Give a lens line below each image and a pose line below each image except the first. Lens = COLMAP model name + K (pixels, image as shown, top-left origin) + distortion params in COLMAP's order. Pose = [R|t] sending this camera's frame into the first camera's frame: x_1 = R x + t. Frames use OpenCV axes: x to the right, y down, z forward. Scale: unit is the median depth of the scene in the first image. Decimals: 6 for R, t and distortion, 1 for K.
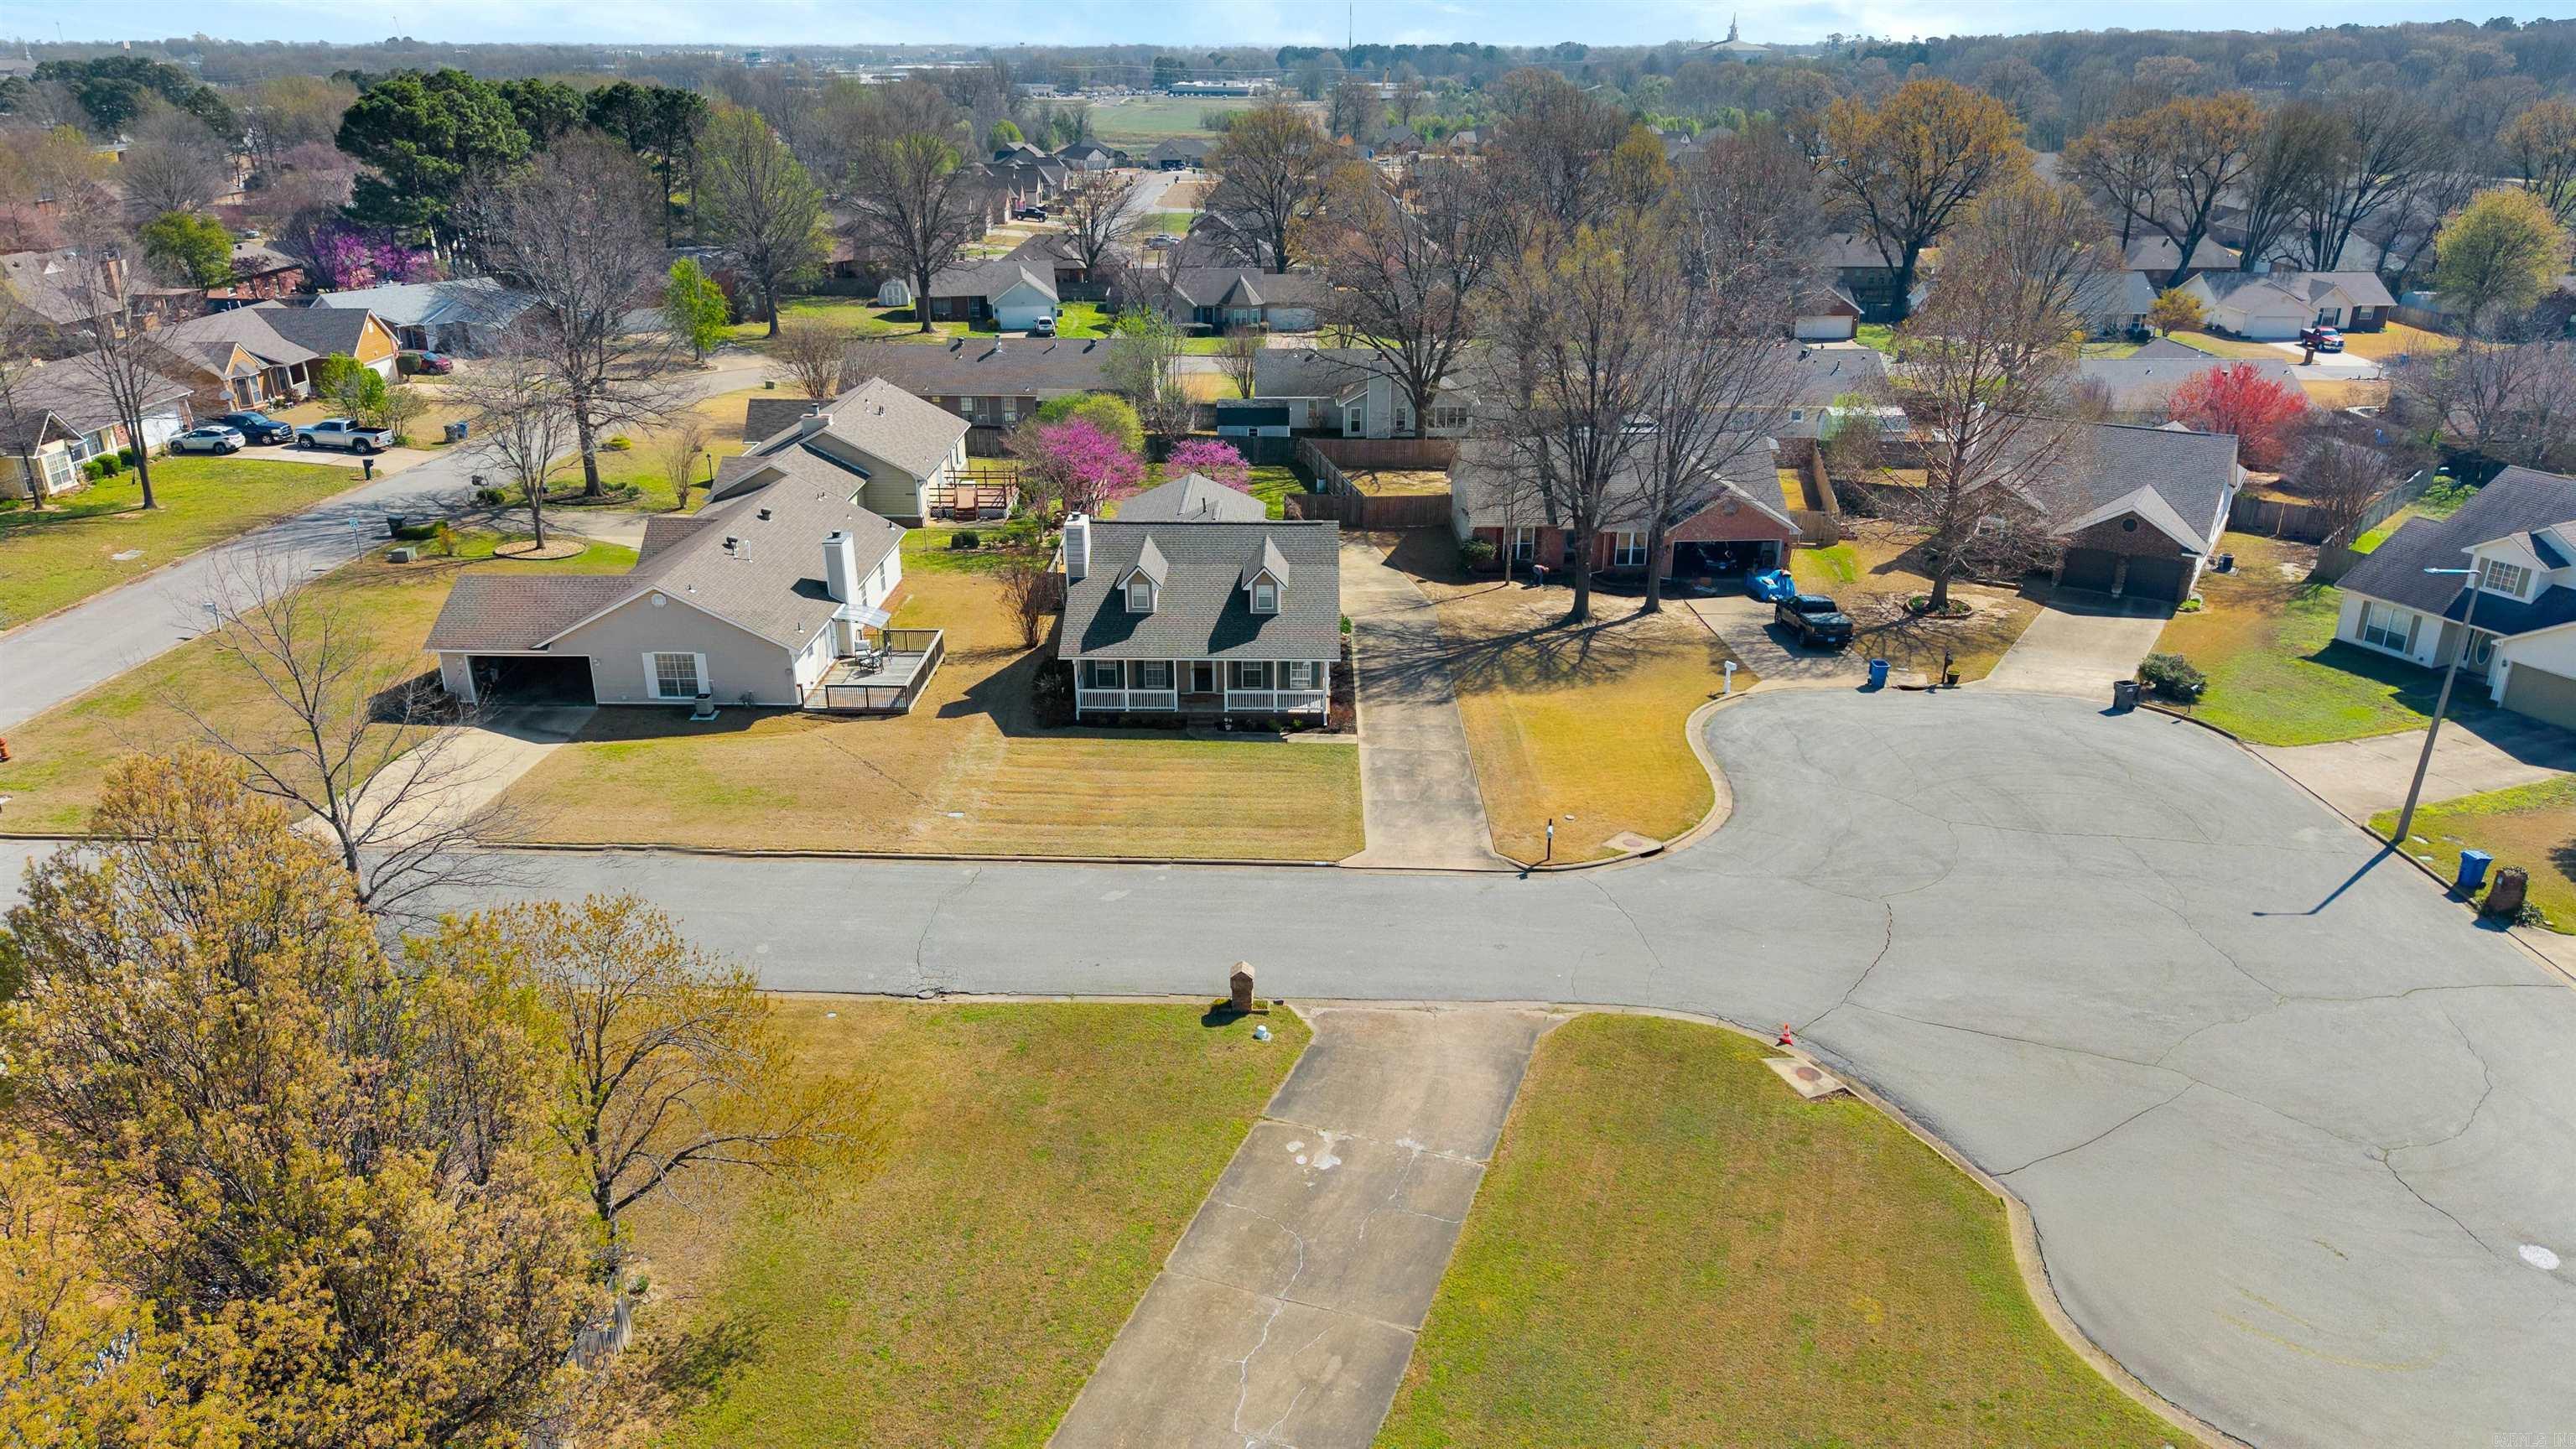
lens RADIAL K [[1704.5, 0, 1276.1], [0, 1704.5, 735.1], [0, 0, 1]] dist [0.041051, -0.050690]
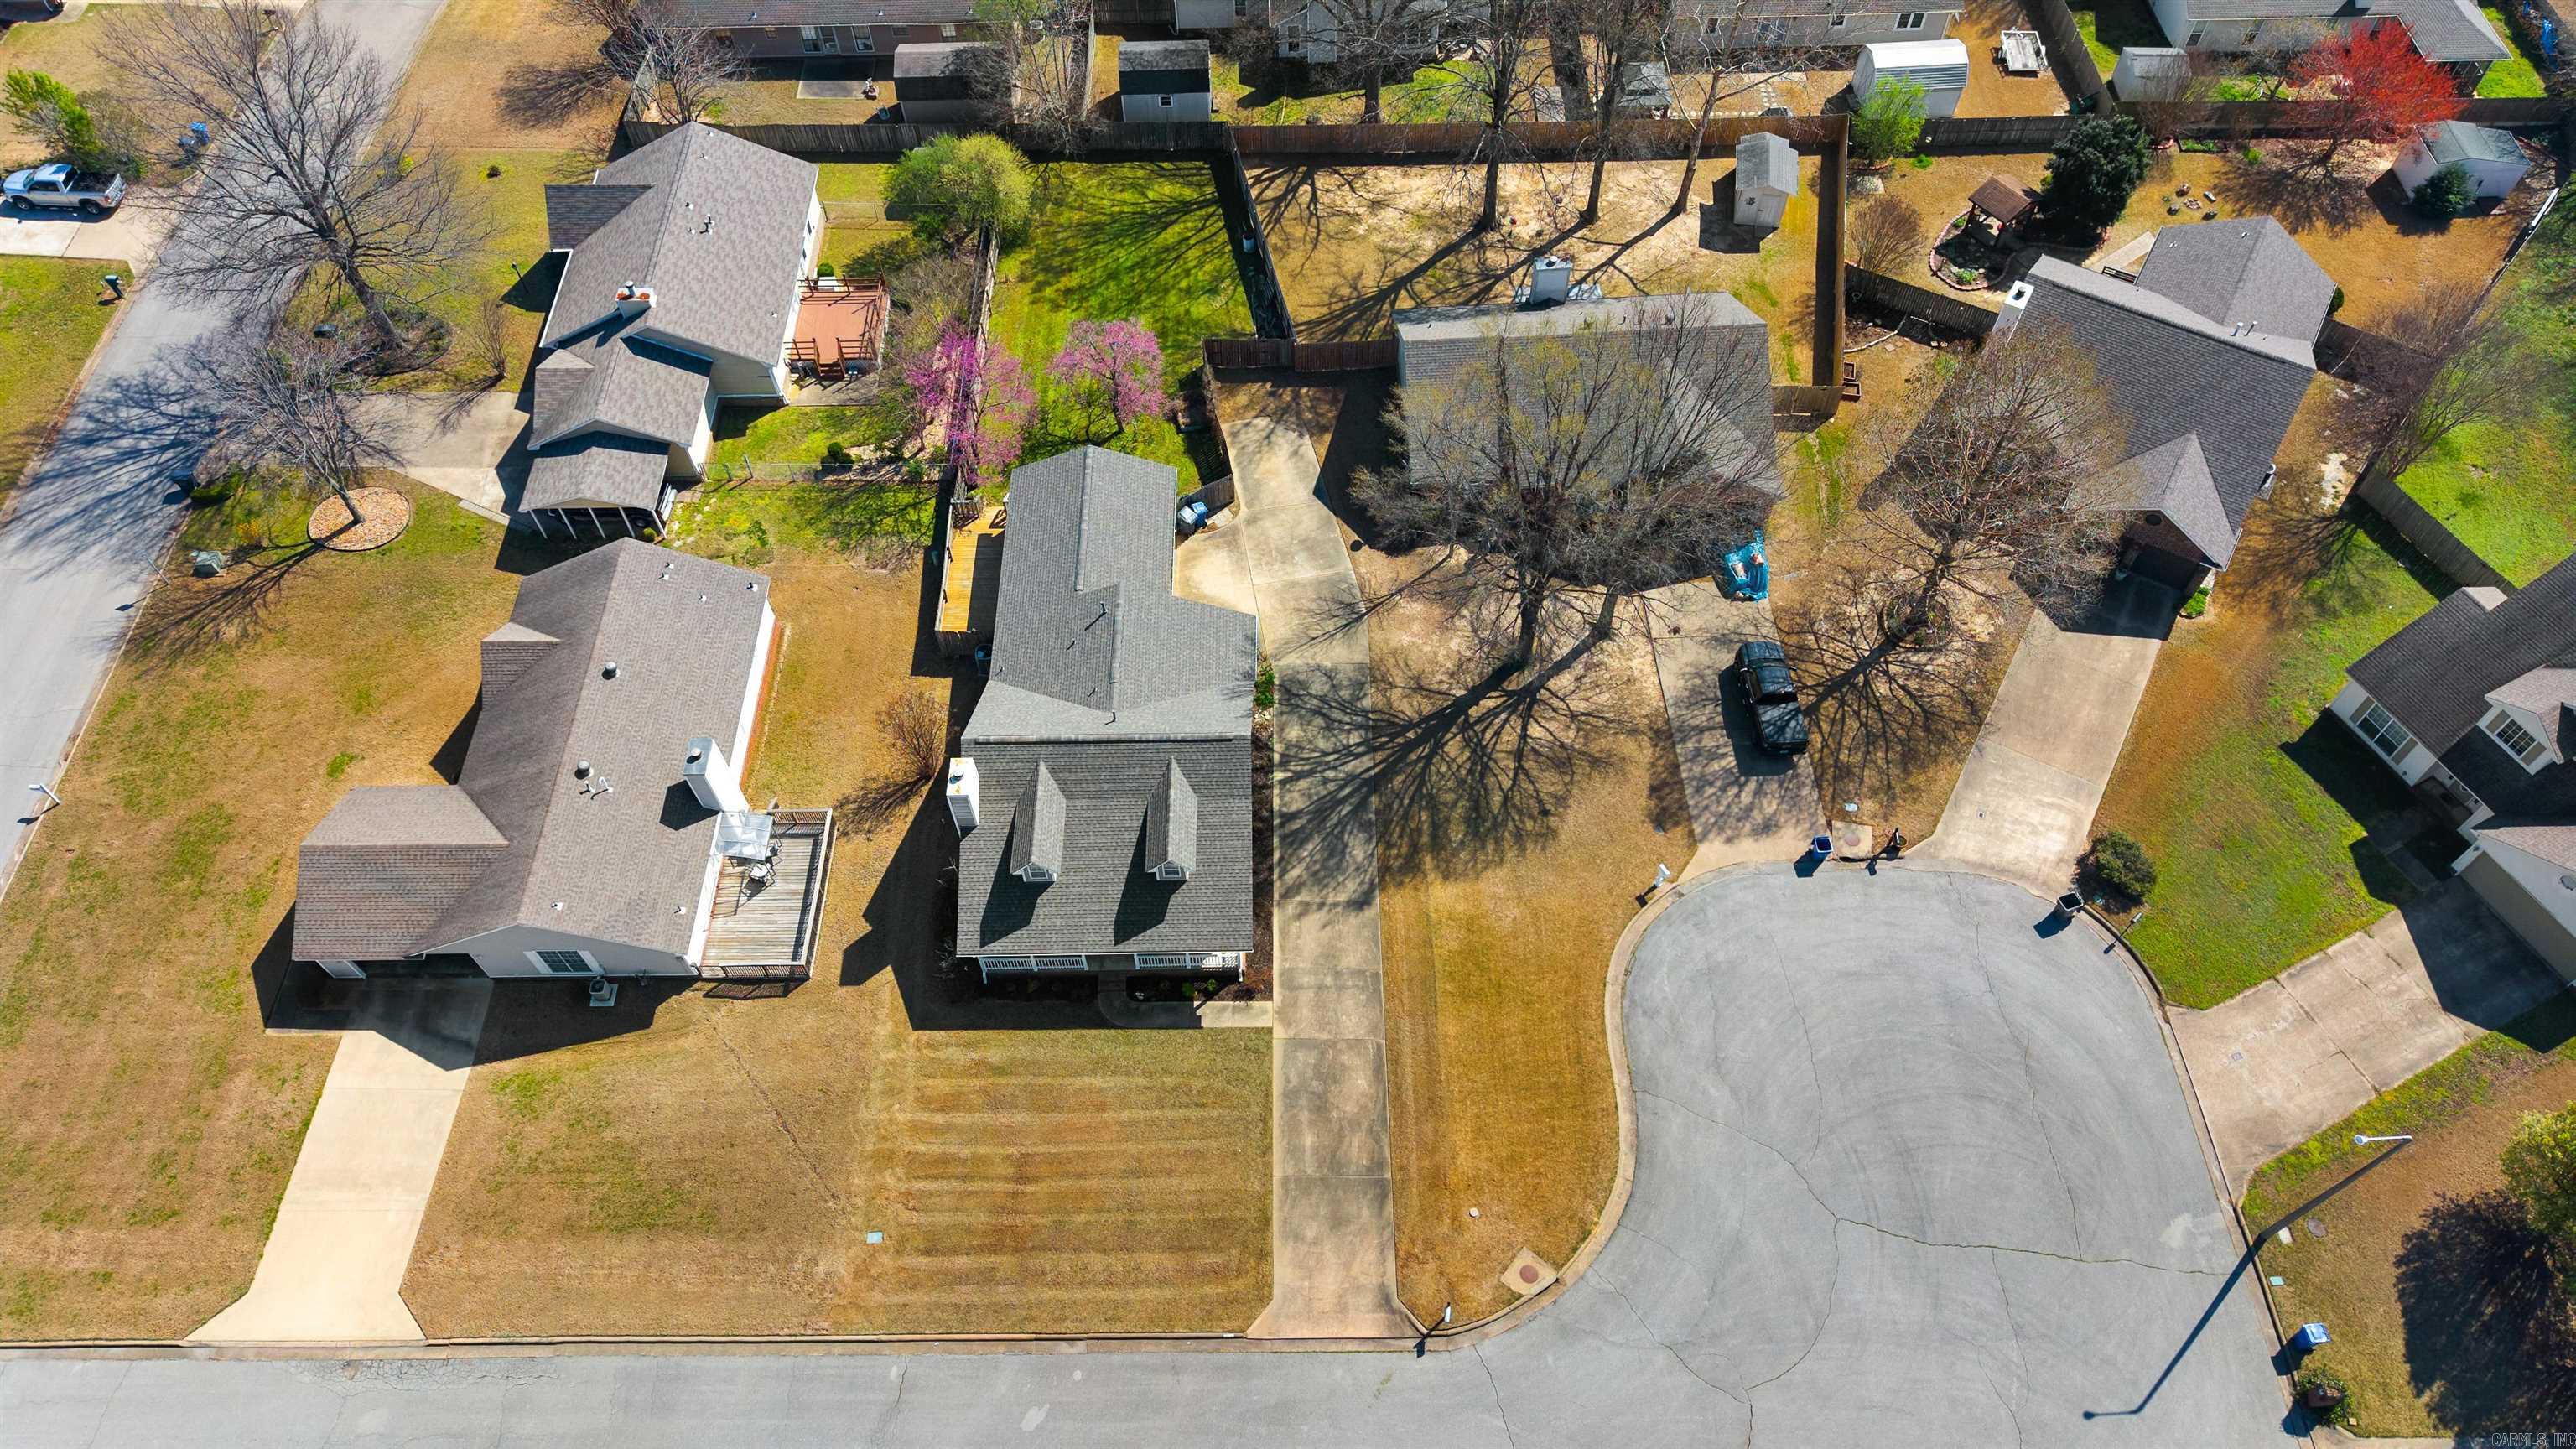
lens RADIAL K [[1704.5, 0, 1276.1], [0, 1704.5, 735.1], [0, 0, 1]] dist [0.041051, -0.050690]
pose [[0.999561, -0.029601, -0.000818, 0.053016], [0.025000, 0.828730, 0.559090, -0.647796], [-0.015872, -0.558866, 0.829106, 0.257962]]
